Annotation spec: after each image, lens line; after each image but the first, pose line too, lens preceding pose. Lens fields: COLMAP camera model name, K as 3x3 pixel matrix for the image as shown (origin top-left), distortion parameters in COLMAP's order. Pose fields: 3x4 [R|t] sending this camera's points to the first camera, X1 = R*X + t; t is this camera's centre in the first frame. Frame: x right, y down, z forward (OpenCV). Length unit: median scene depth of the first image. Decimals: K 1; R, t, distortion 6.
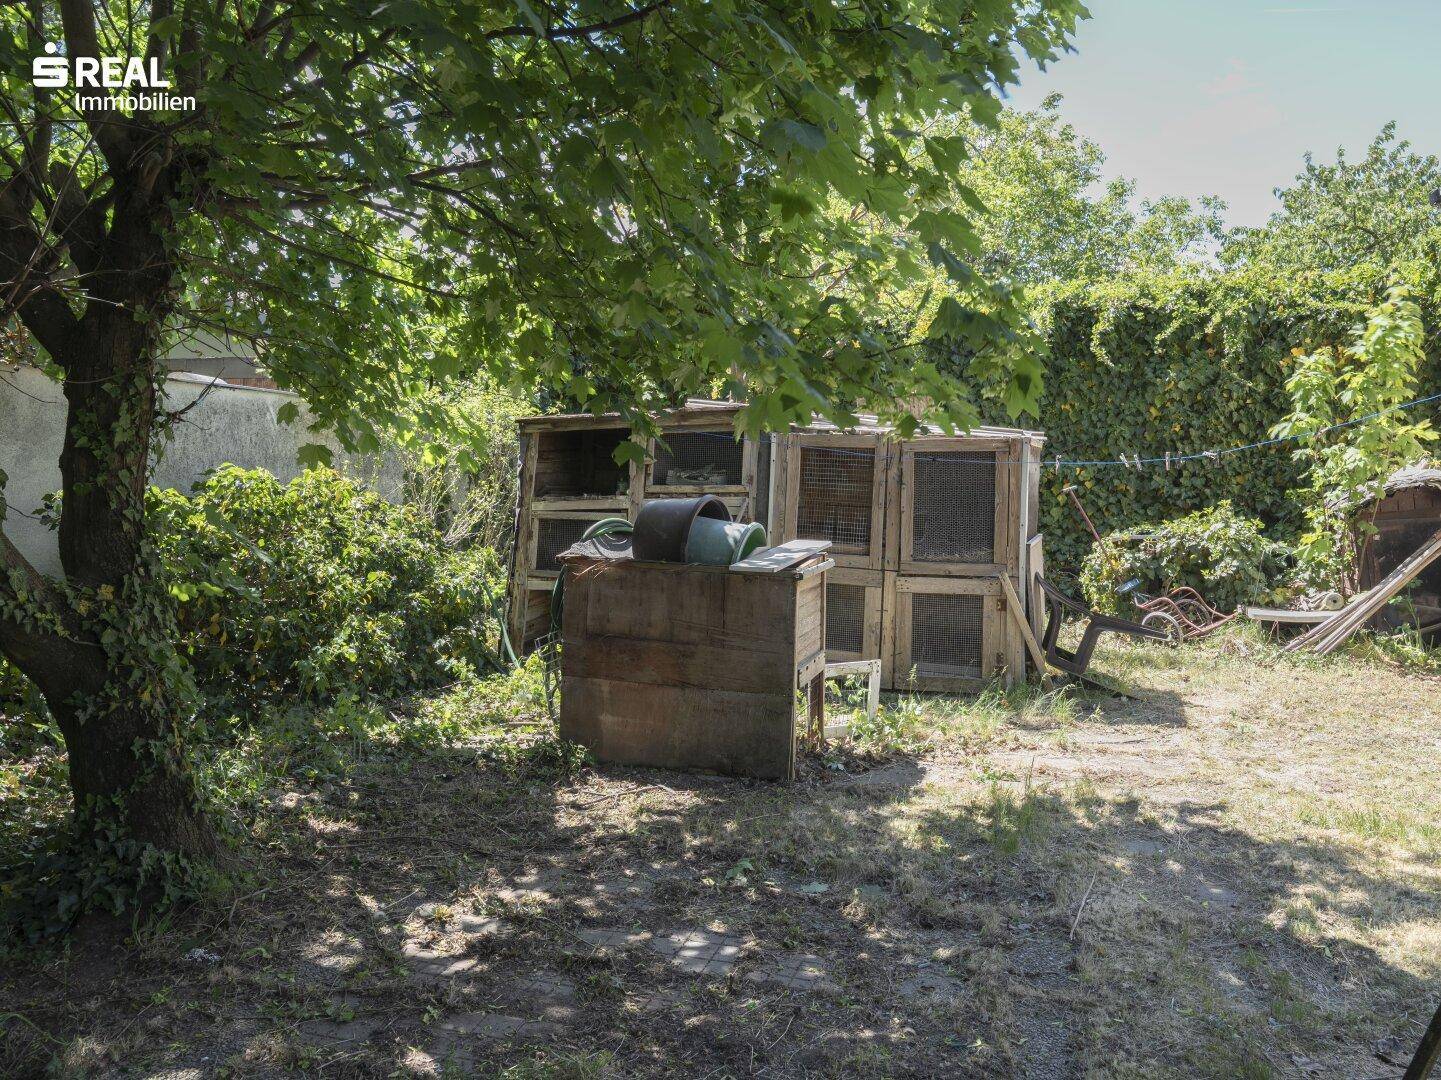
lens RADIAL K [[1101.0, 0, 725.1], [0, 1101.0, 537.6], [0, 0, 1]] dist [-0.006727, 0.006617]
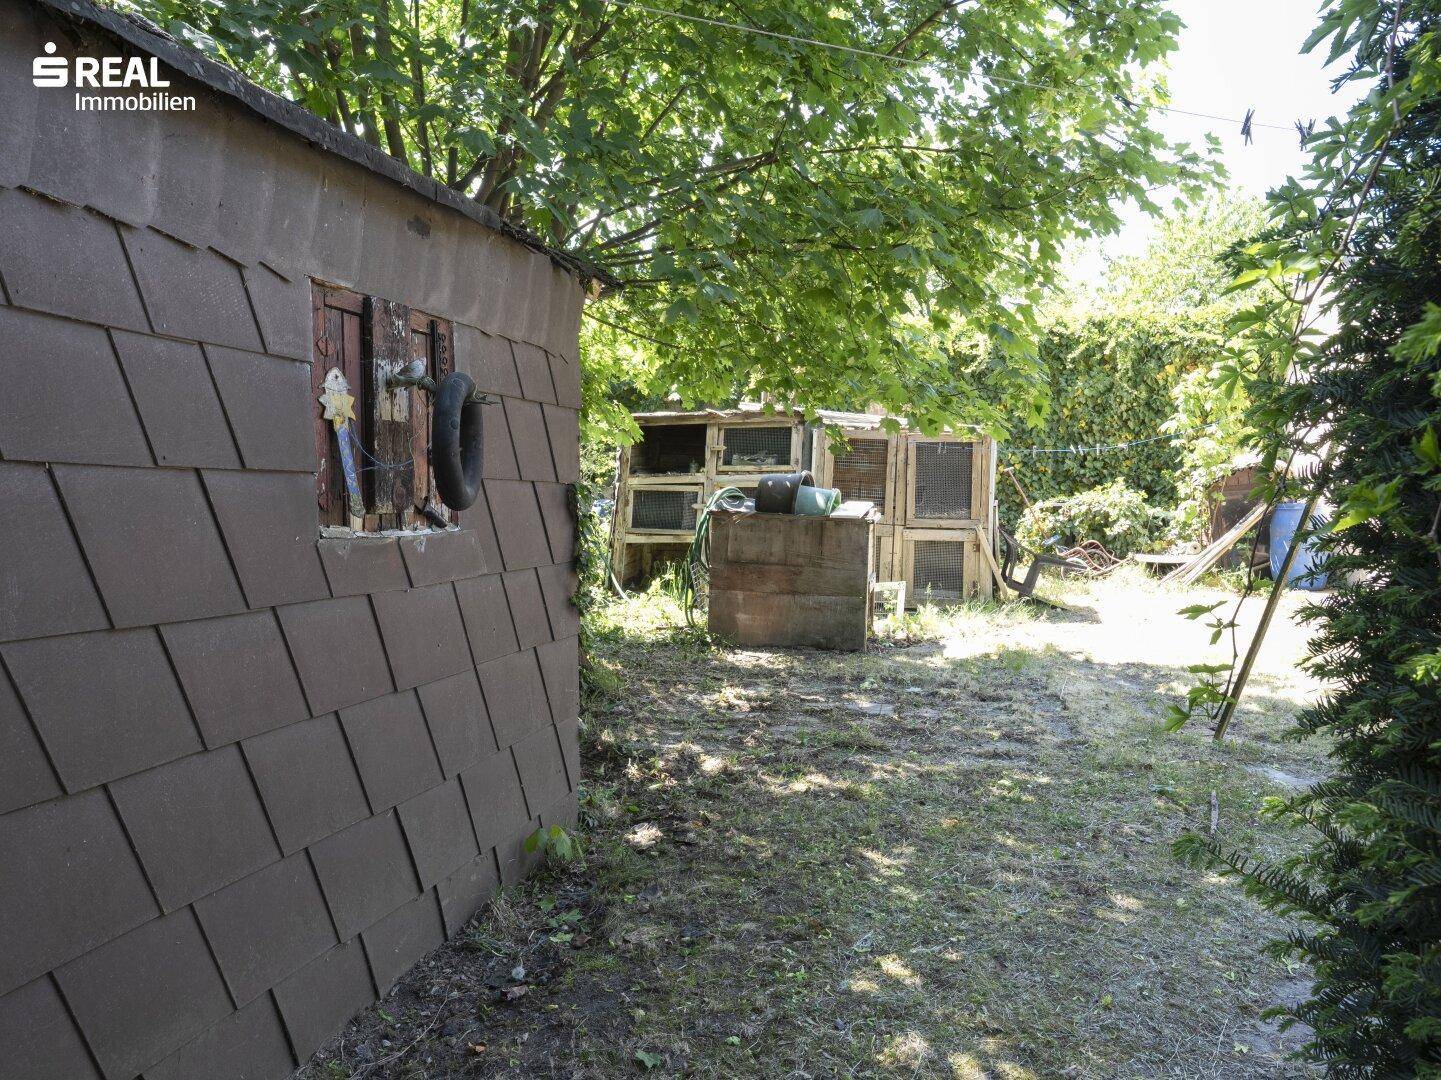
lens RADIAL K [[1101.0, 0, 725.1], [0, 1101.0, 537.6], [0, 0, 1]] dist [-0.006727, 0.006617]
pose [[0.995039, -0.004945, 0.099359, -0.177160], [0.003710, 0.999914, 0.012613, 0.022351], [-0.099412, -0.012182, 0.994972, -0.327710]]
